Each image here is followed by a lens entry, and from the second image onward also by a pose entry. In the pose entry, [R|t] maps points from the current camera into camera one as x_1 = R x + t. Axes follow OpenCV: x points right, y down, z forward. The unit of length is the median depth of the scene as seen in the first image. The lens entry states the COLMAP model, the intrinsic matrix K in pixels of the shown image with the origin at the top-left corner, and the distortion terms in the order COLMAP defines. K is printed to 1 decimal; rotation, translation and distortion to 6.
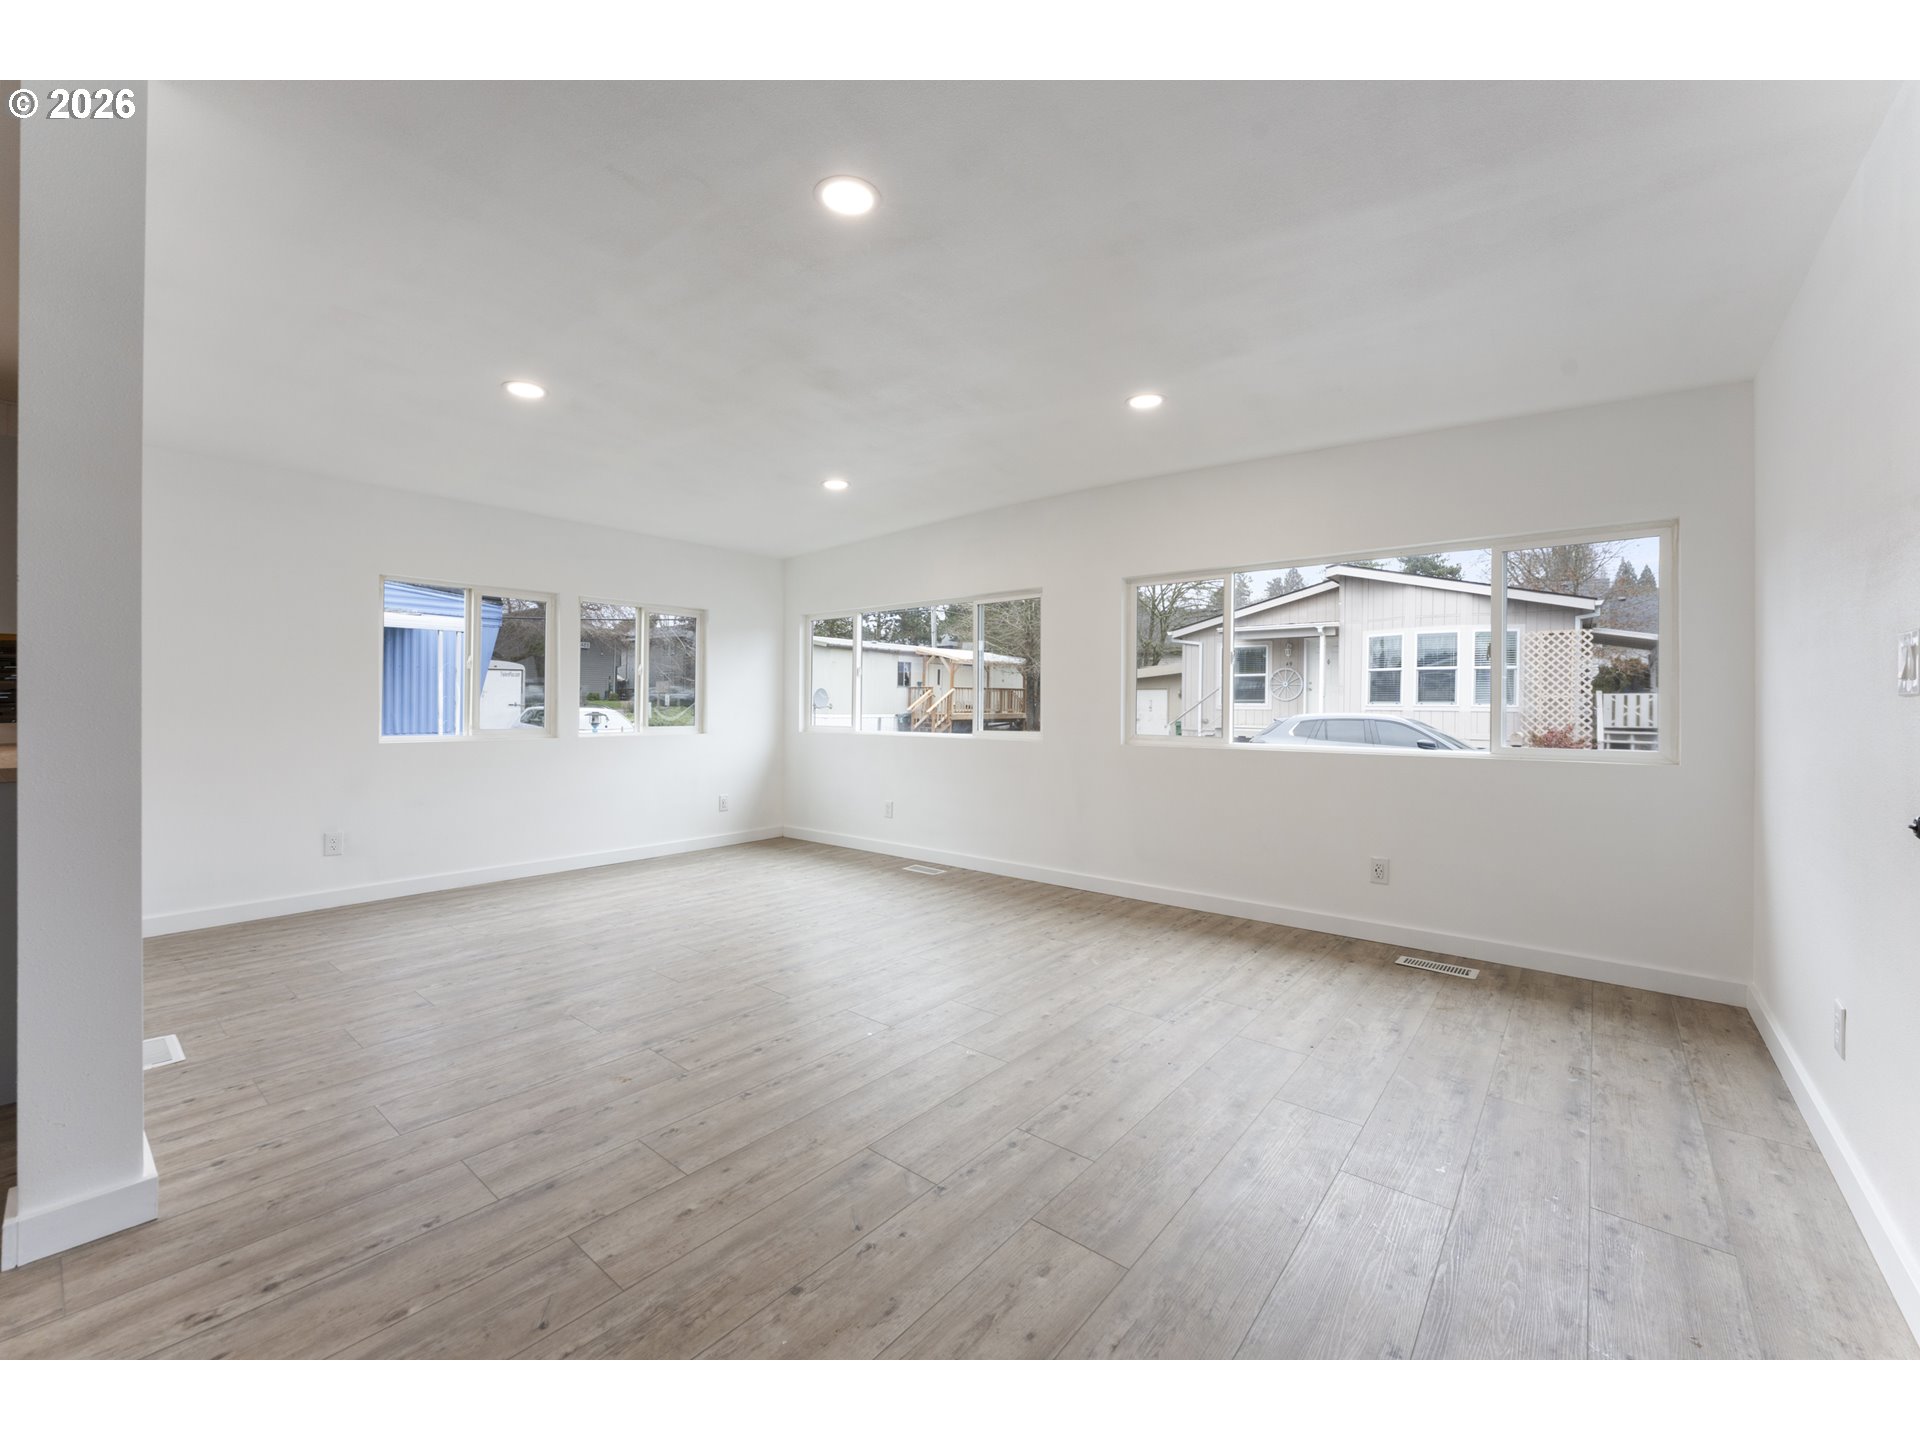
lens RADIAL K [[772.3, 0, 970.8], [0, 772.3, 703.9], [0, 0, 1]] dist [-0.000467, -0.000017]
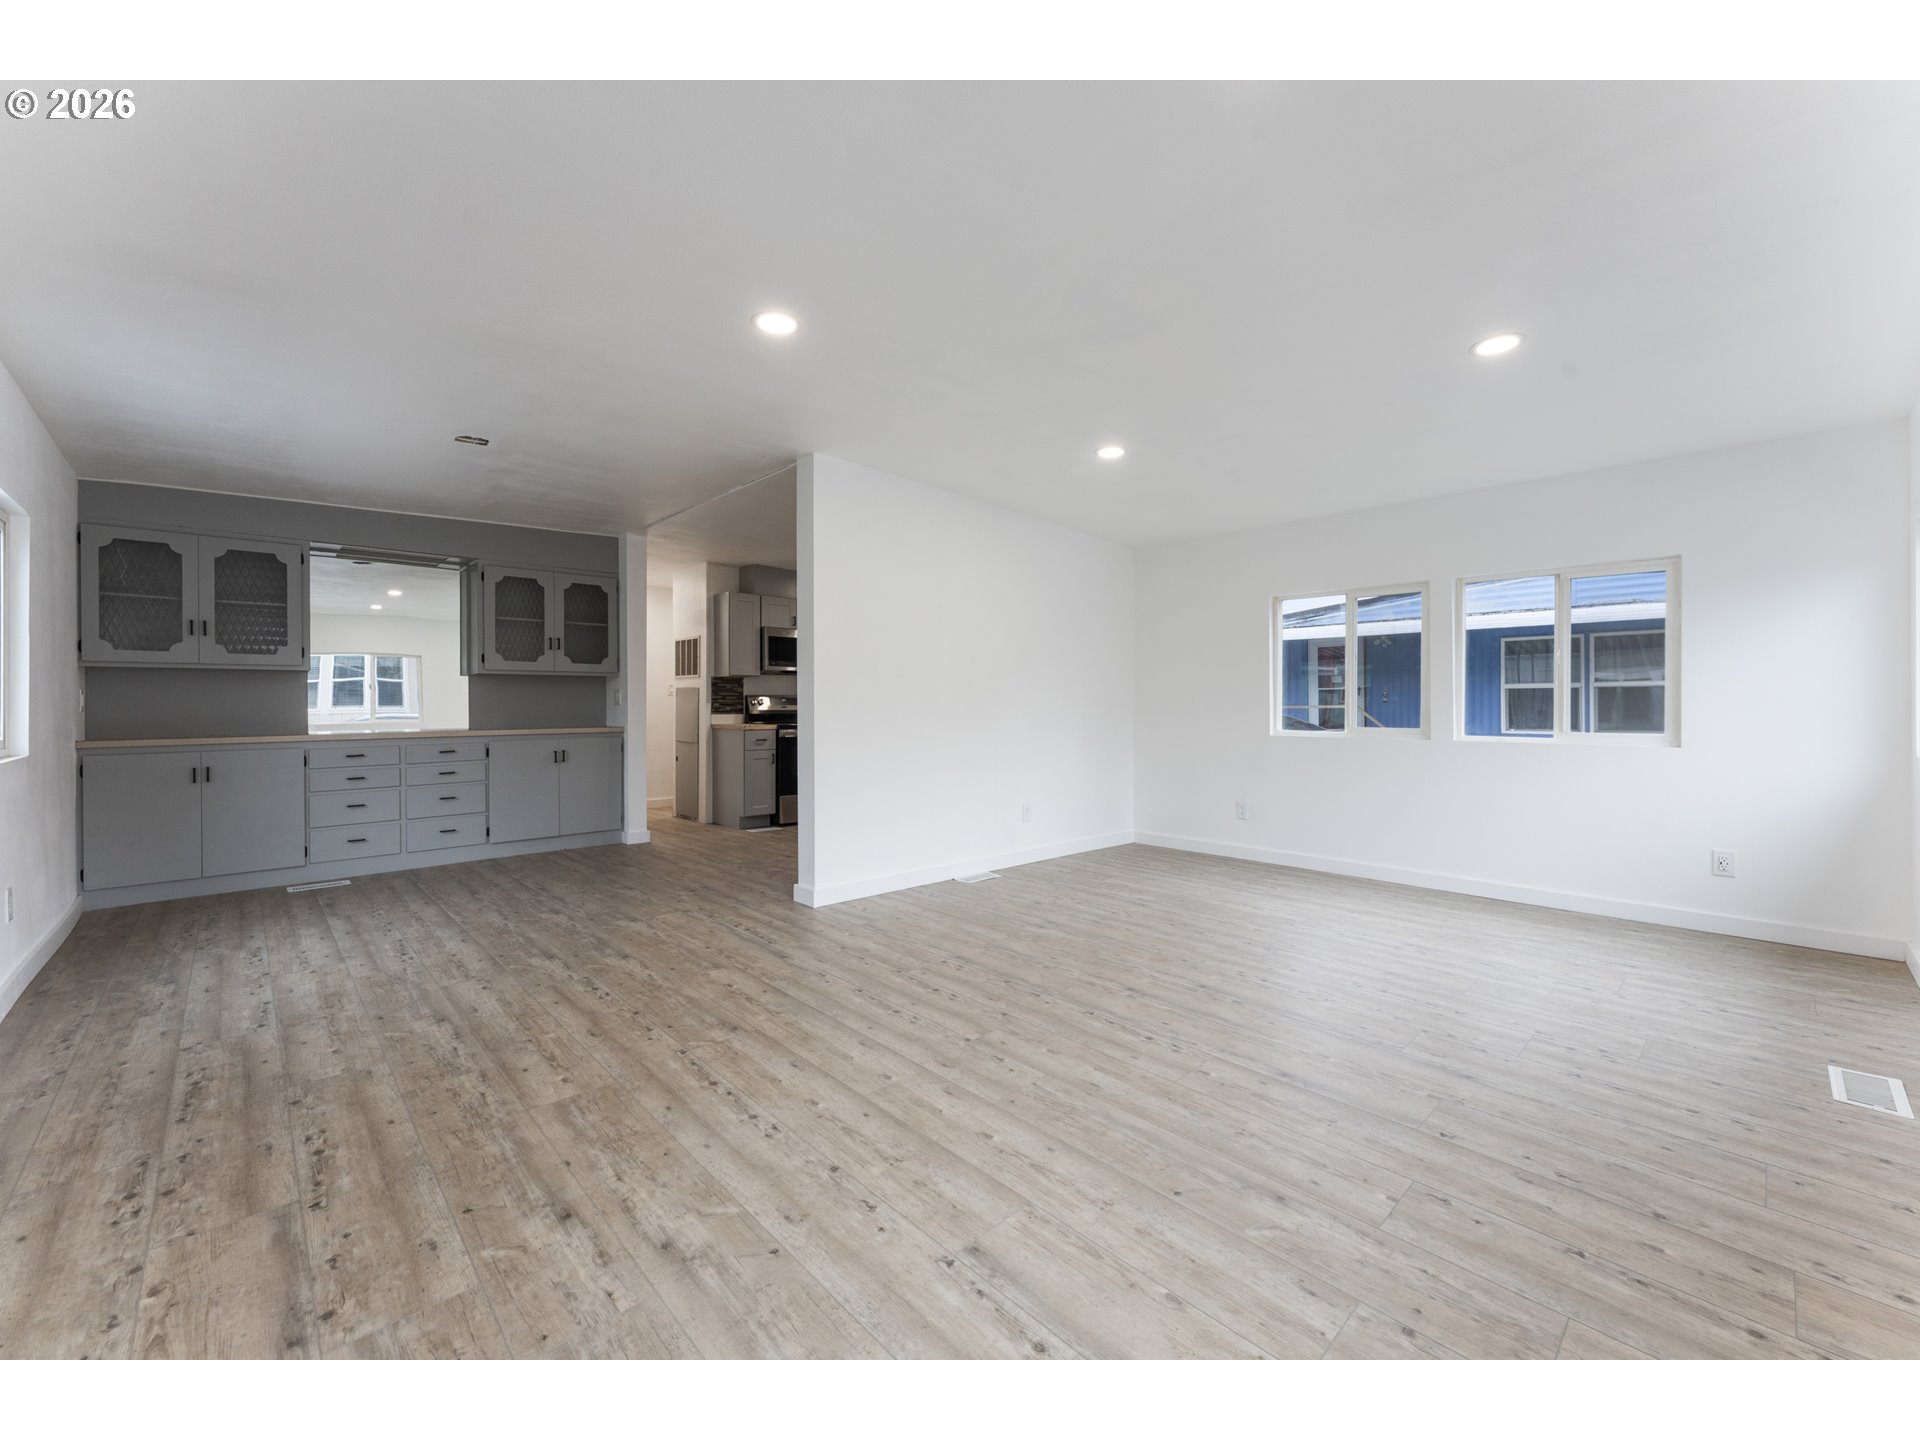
lens RADIAL K [[770.2, 0, 961.4], [0, 770.2, 700.0], [0, 0, 1]] dist [0.001260, 0.000746]
pose [[-0.133138, -0.008305, -0.991063, 0.758887], [0.001283, 0.999963, -0.008552, 0.008854], [0.991097, -0.002410, -0.133123, 1.009547]]
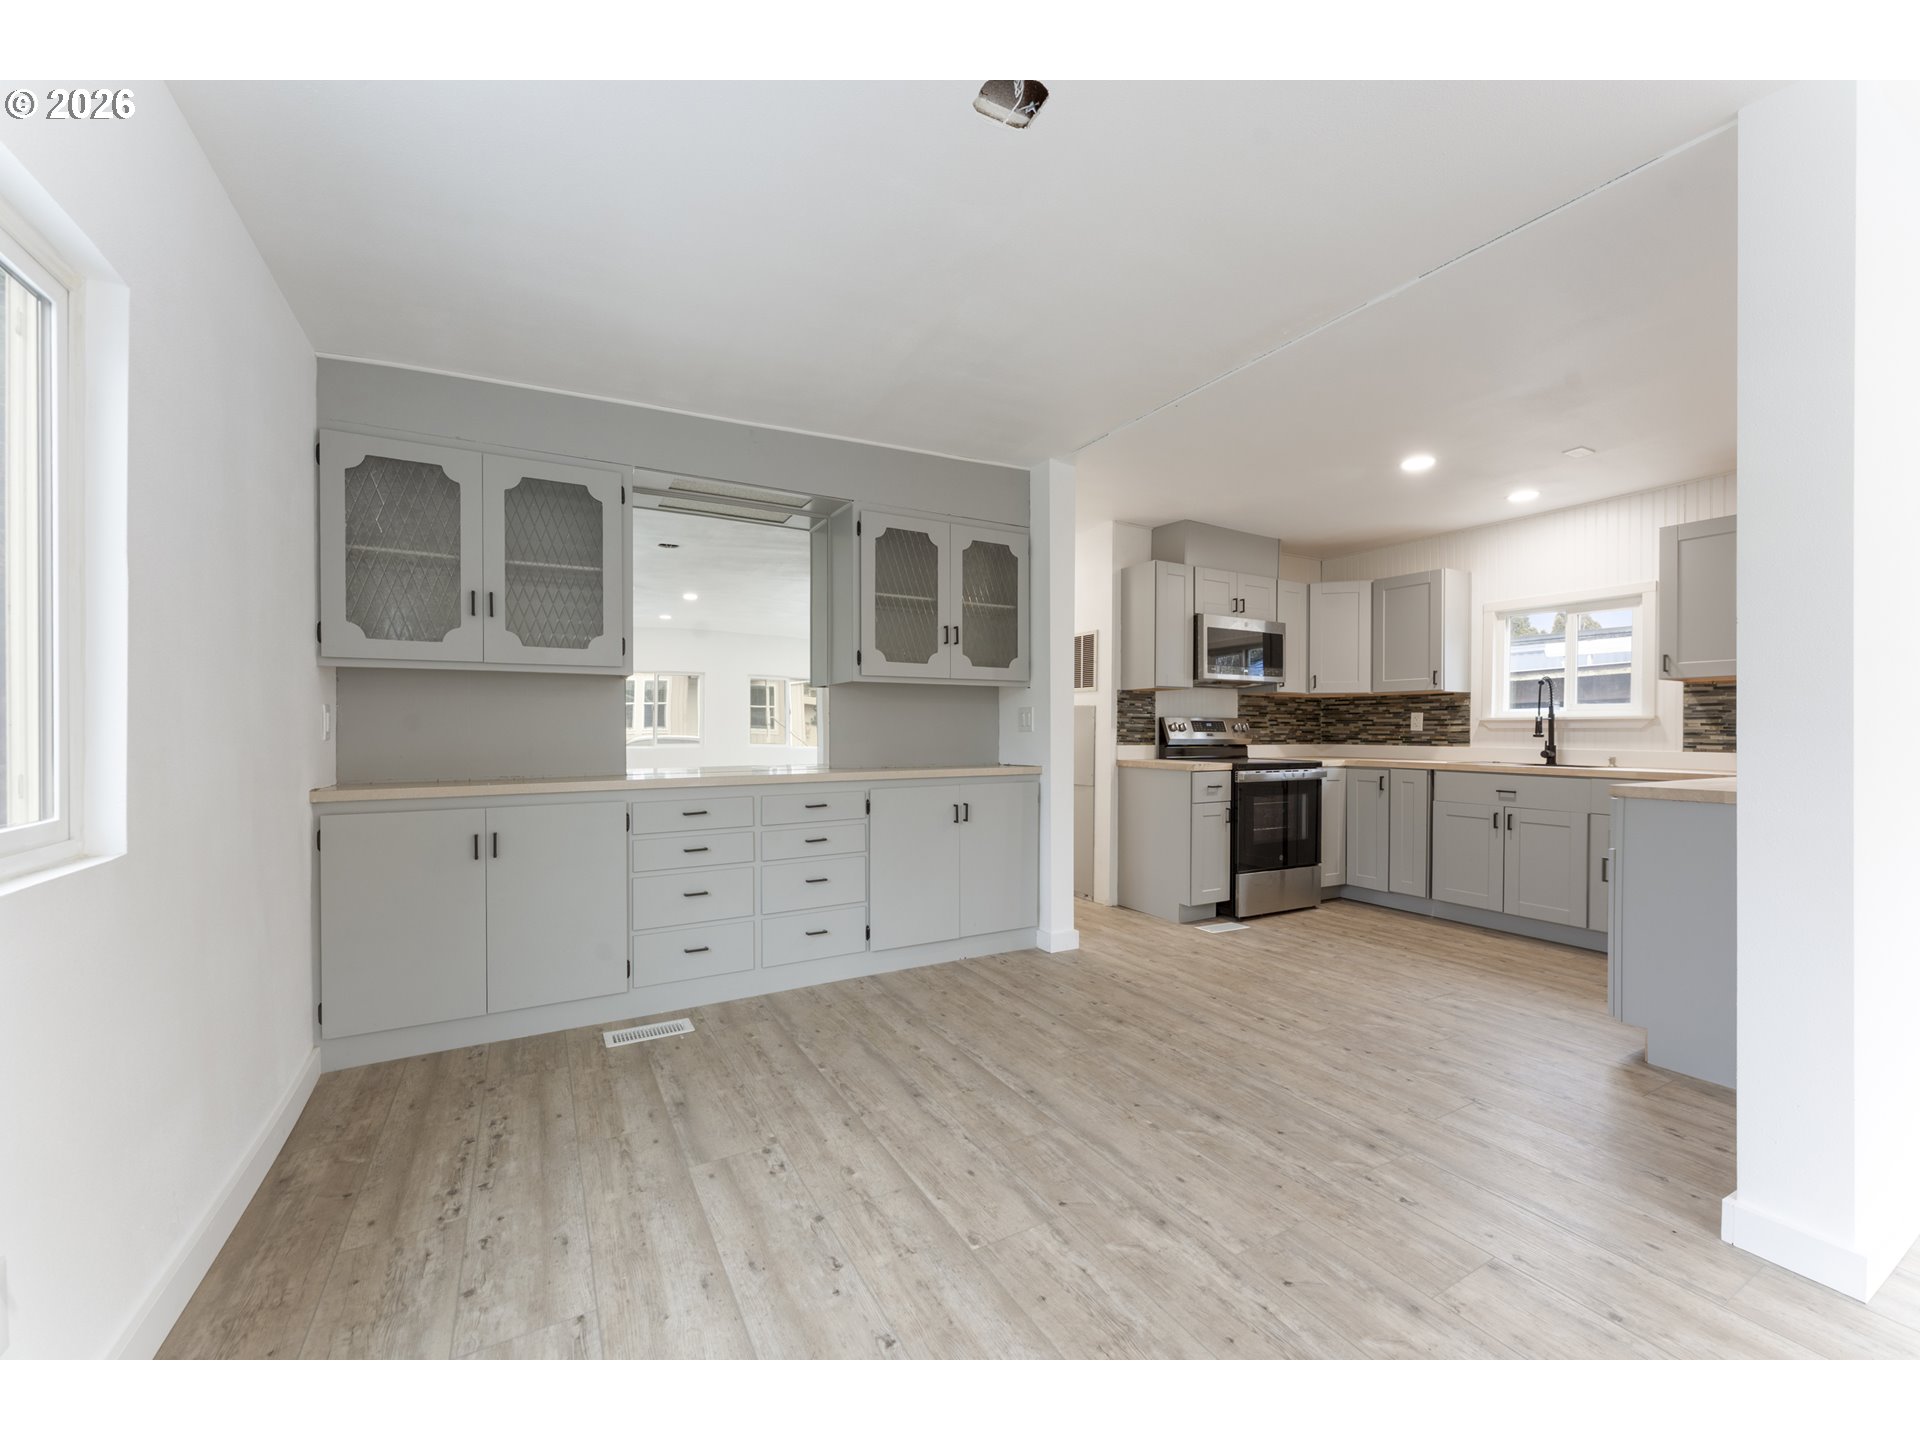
lens RADIAL K [[763.4, 0, 964.7], [0, 763.4, 727.8], [0, 0, 1]] dist [-0.000808, -0.000070]
pose [[-0.366744, -0.004183, -0.930312, 0.088591], [-0.004151, 0.999987, -0.002860, 0.000931], [0.930313, 0.002812, -0.366757, 0.187587]]
